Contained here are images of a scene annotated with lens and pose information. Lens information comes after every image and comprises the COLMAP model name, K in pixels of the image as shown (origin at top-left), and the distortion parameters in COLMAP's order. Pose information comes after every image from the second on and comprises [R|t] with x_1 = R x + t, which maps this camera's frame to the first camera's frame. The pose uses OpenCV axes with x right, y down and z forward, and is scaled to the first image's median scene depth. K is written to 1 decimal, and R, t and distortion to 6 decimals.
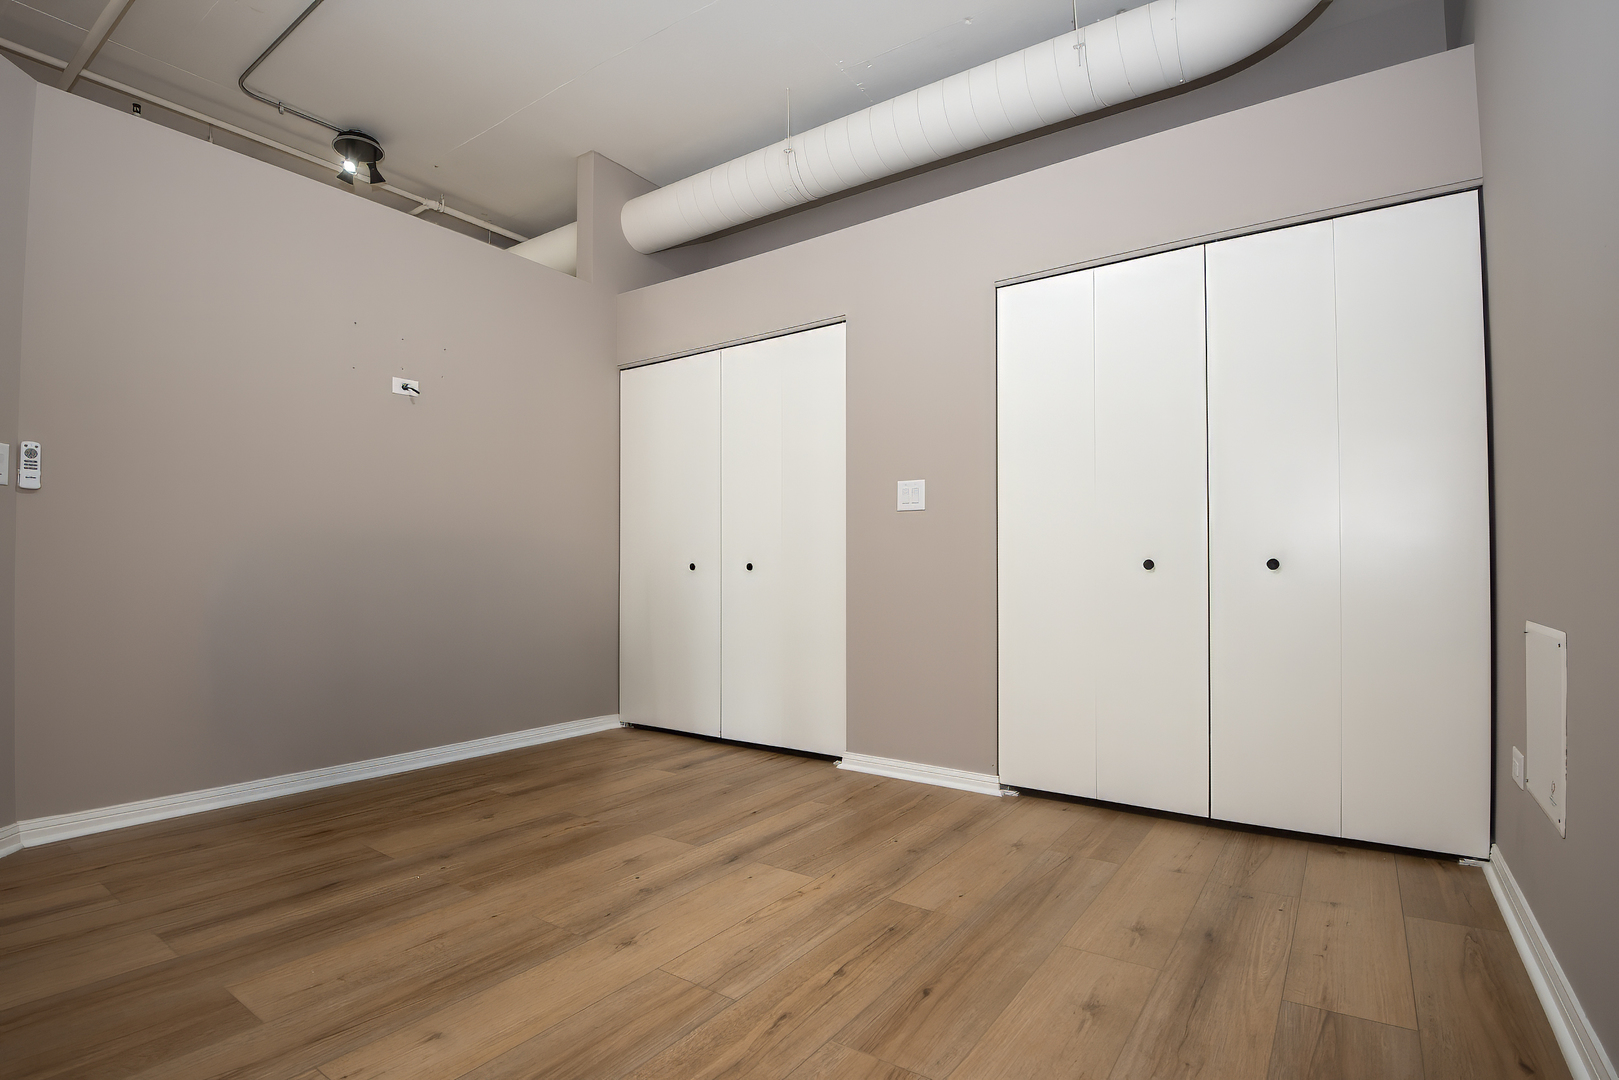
lens RADIAL K [[785.0, 0, 811.1], [0, 785.0, 536.1], [0, 0, 1]] dist [-0.020090, -0.007481]
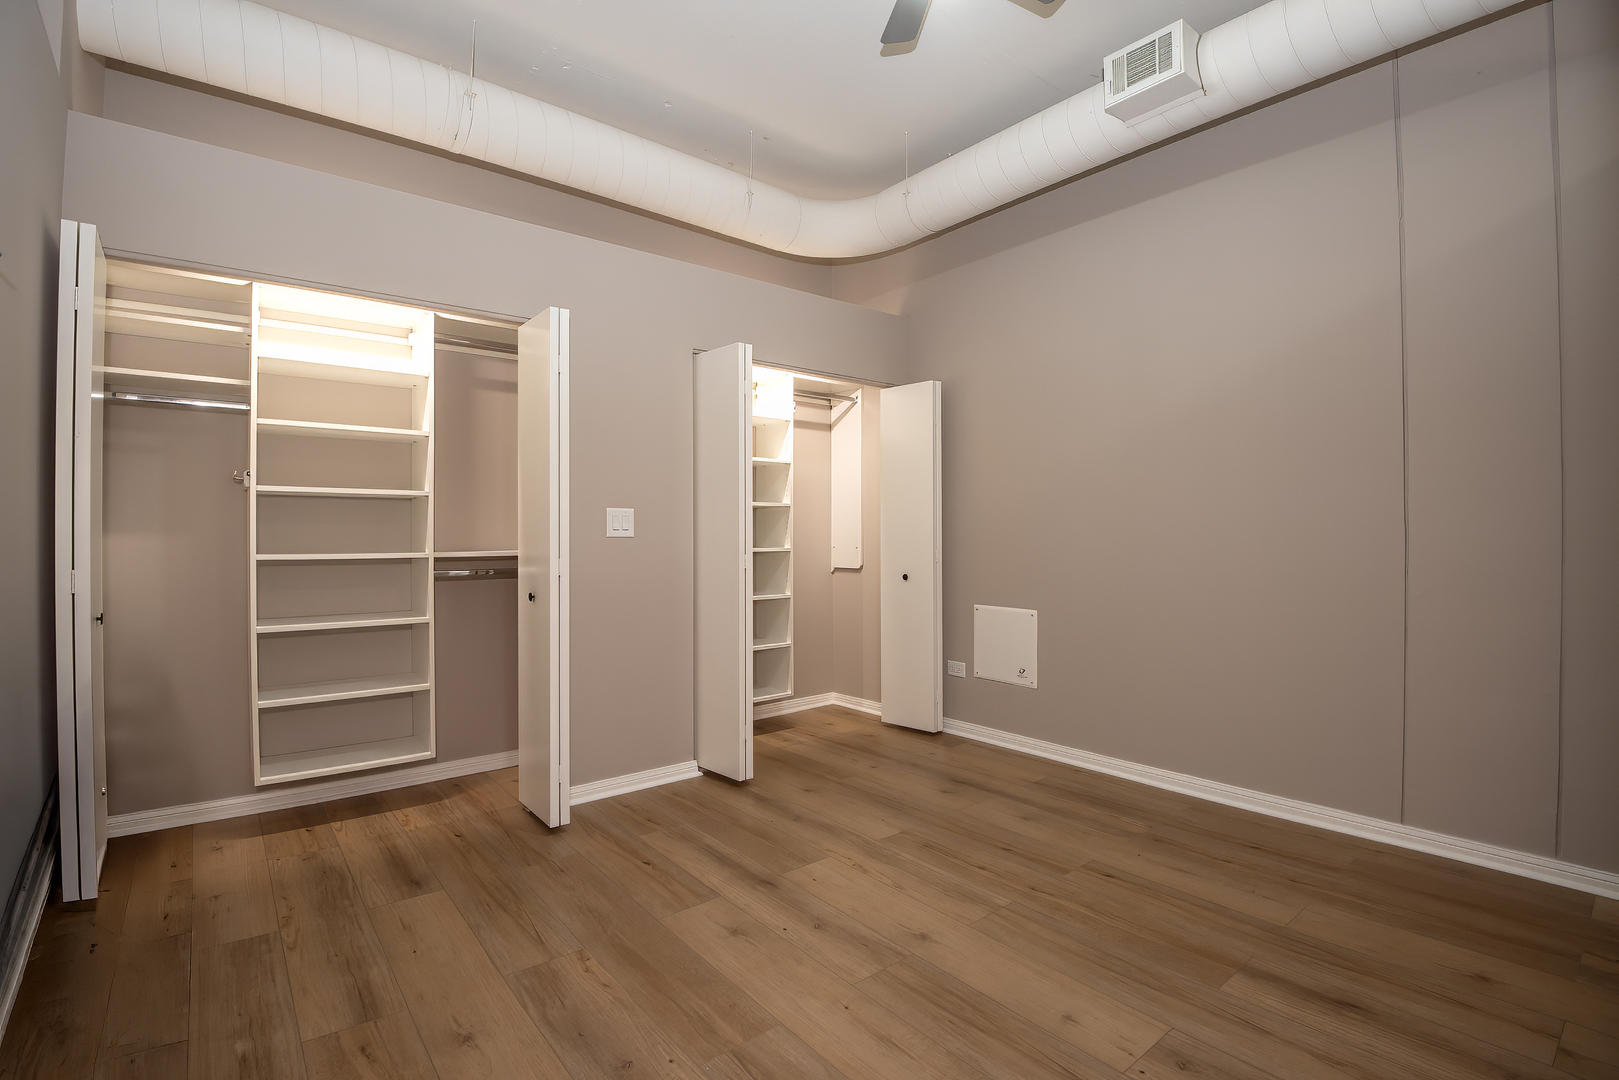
lens RADIAL K [[753.8, 0, 815.3], [0, 753.8, 540.8], [0, 0, 1]] dist [-0.017868, -0.013355]
pose [[0.269567, -0.010818, 0.962921, -1.045767], [-0.038875, 0.998999, 0.022107, -0.082671], [-0.962197, -0.043393, 0.268876, 0.658032]]
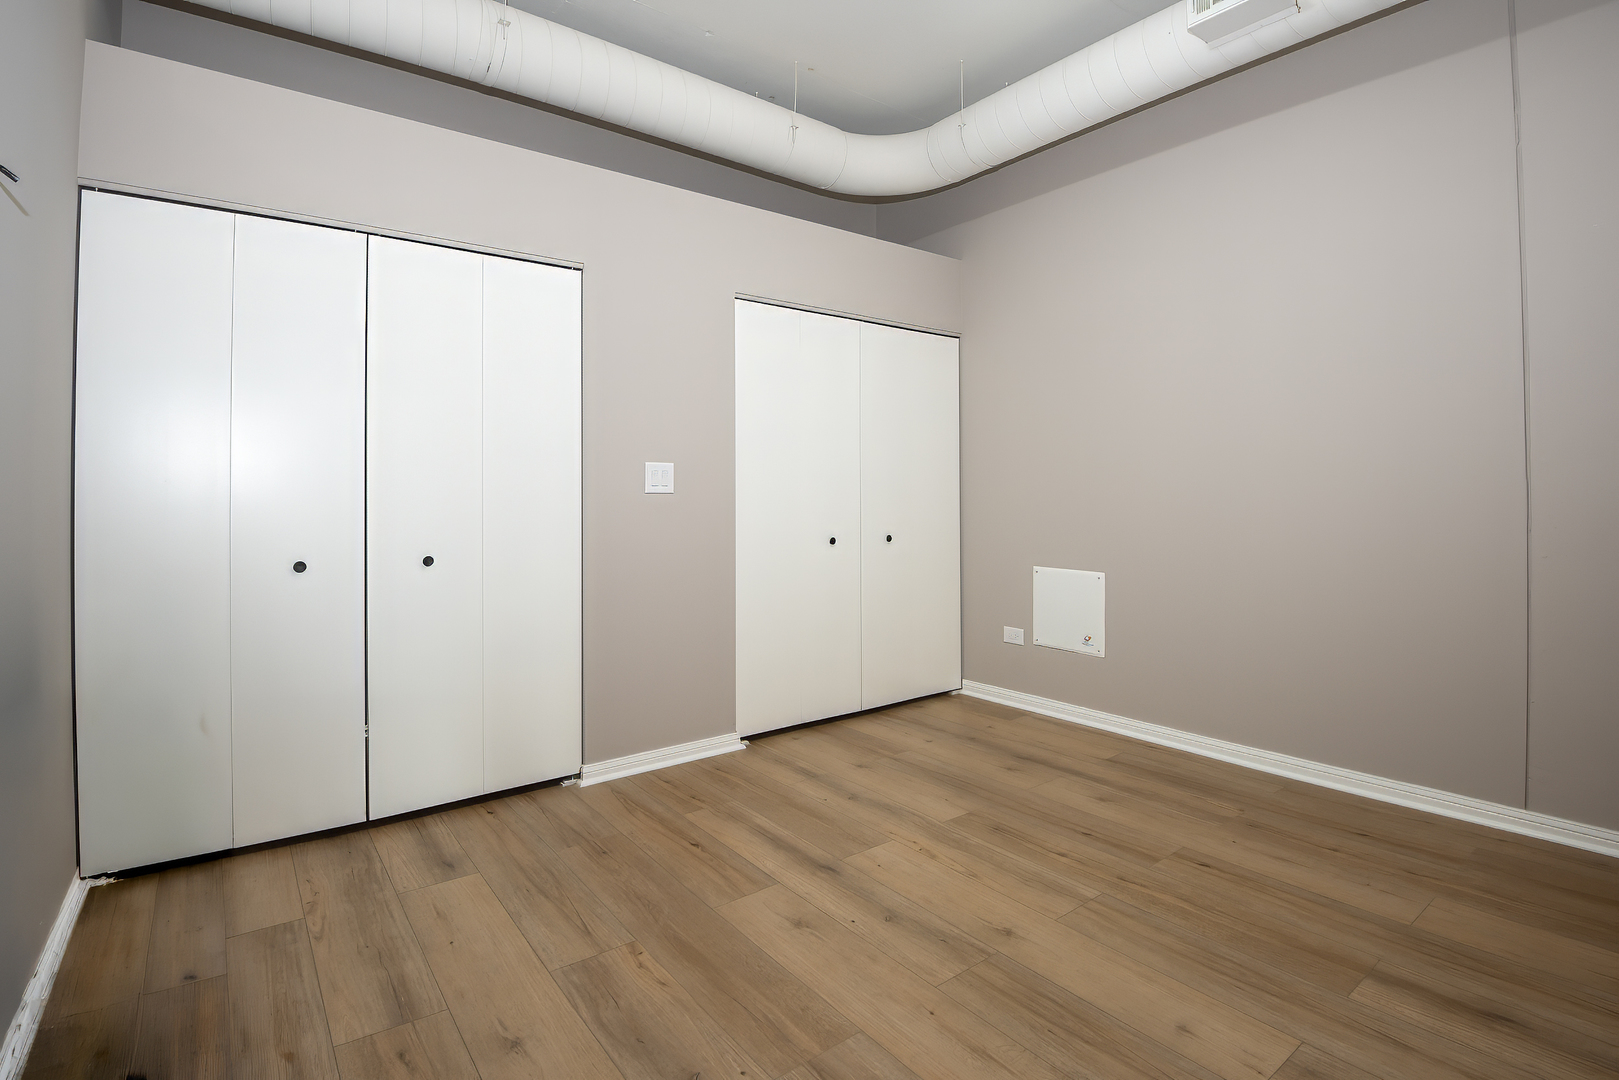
lens RADIAL K [[785.0, 0, 817.5], [0, 785.0, 495.8], [0, 0, 1]] dist [-0.020090, -0.007481]
pose [[0.294316, -0.004669, 0.955697, -1.018233], [-0.039574, 0.999071, 0.017068, -0.073547], [-0.954888, -0.042844, 0.293858, 0.721151]]
